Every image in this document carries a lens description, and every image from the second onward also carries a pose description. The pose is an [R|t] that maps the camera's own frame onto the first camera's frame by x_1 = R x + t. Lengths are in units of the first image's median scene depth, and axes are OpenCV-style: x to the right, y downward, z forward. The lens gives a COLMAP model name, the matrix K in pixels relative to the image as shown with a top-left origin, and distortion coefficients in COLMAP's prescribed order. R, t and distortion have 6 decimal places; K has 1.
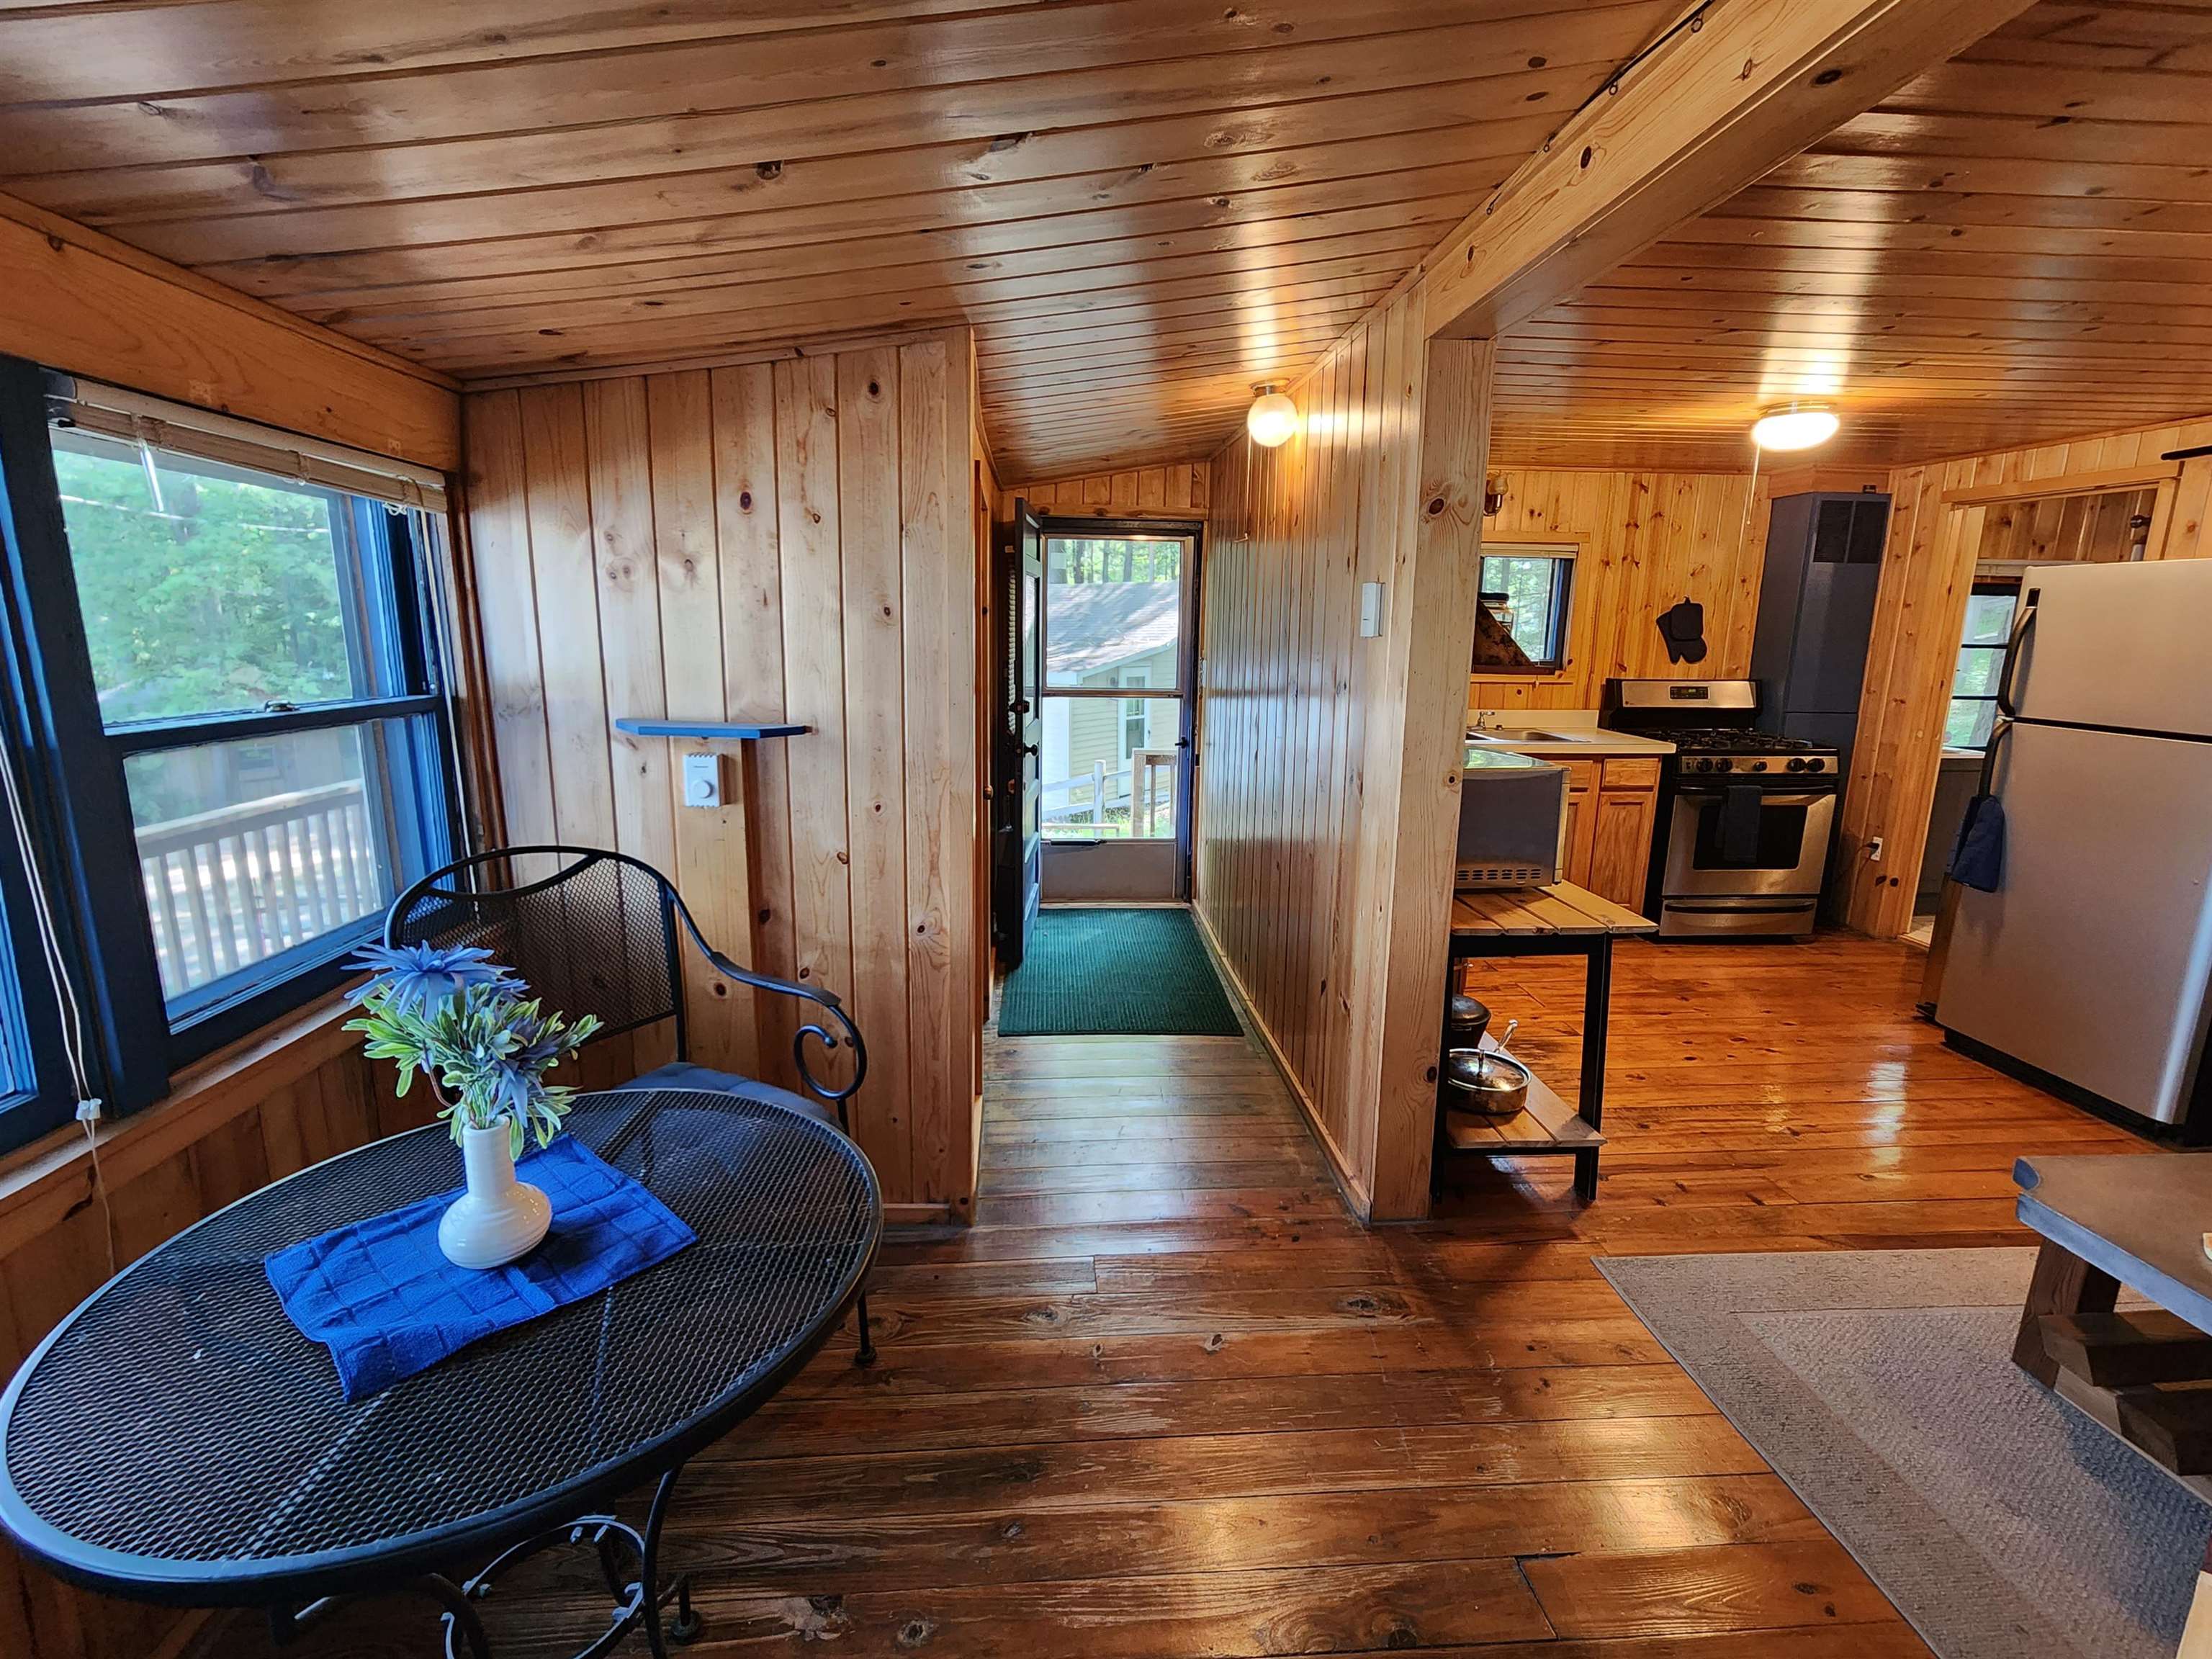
lens RADIAL K [[991.3, 0, 1108.9], [0, 991.3, 820.1], [0, 0, 1]] dist [-0.000387, 0.000618]
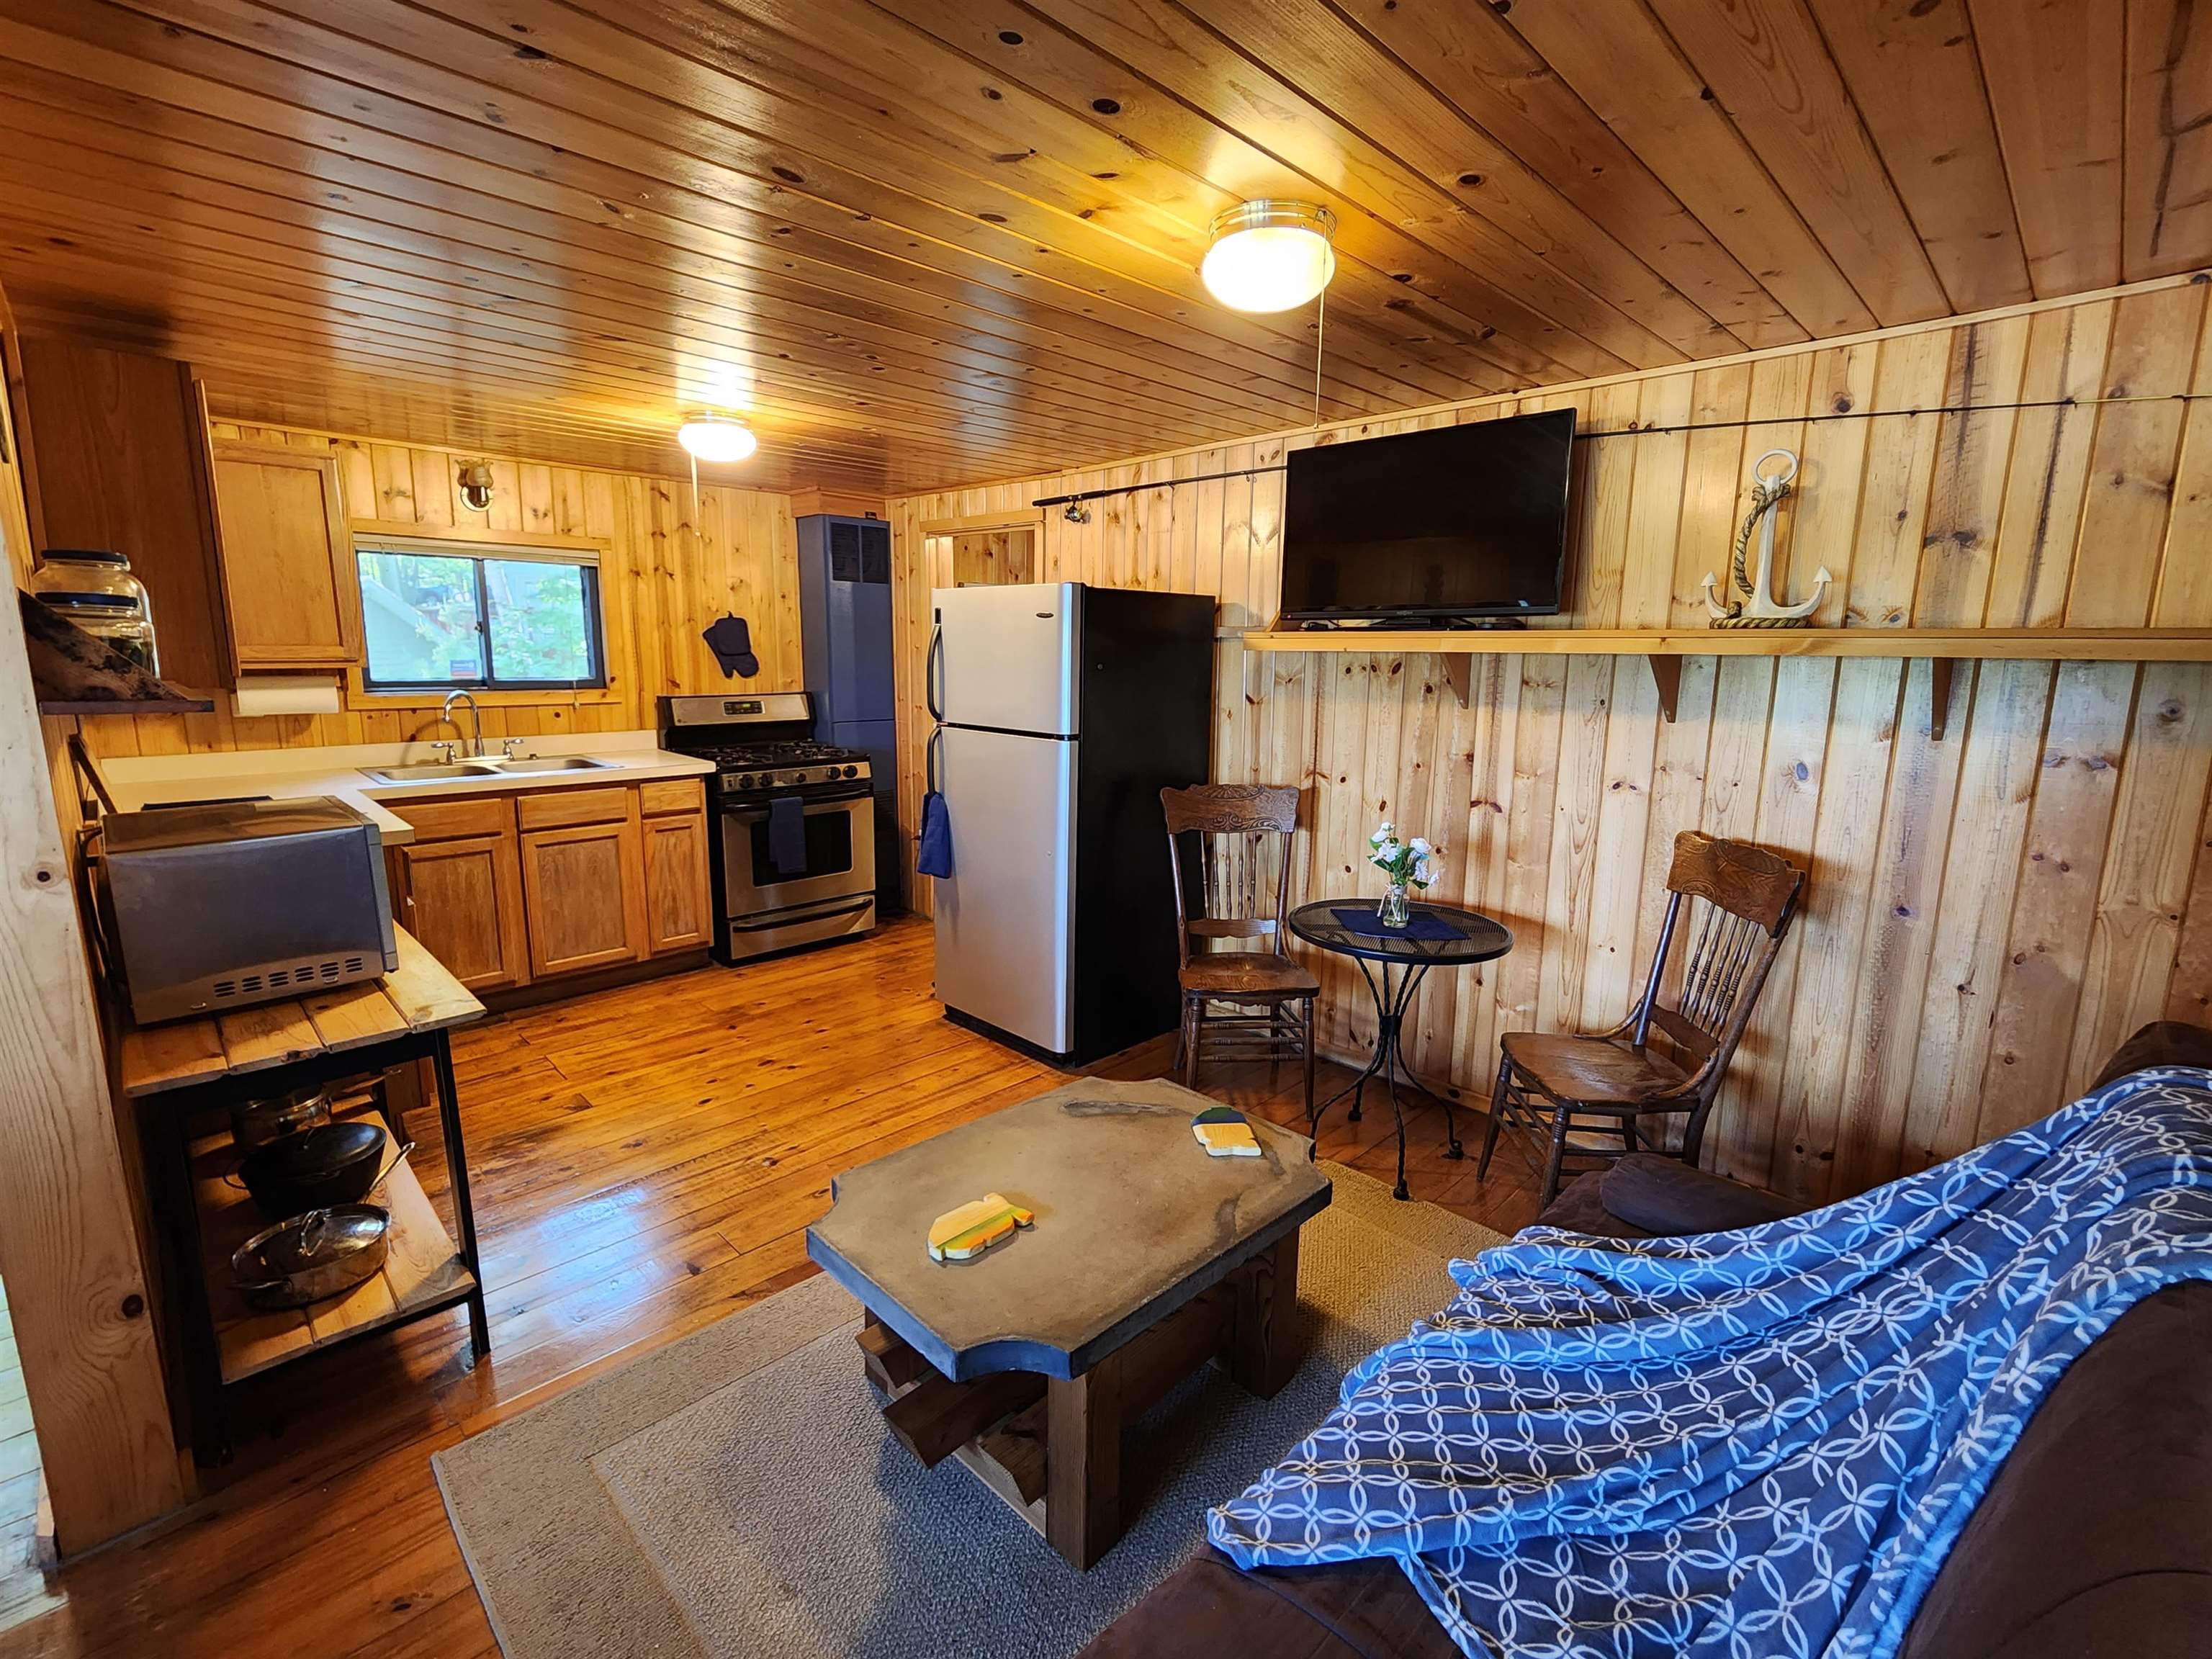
lens RADIAL K [[991.3, 0, 1098.3], [0, 991.3, 819.7], [0, 0, 1]] dist [-0.000387, 0.000618]
pose [[0.758061, -0.116559, 0.641683, 0.225791], [0.124717, 0.991650, 0.032793, -0.006185], [-0.640148, 0.055170, 0.766268, 0.022200]]
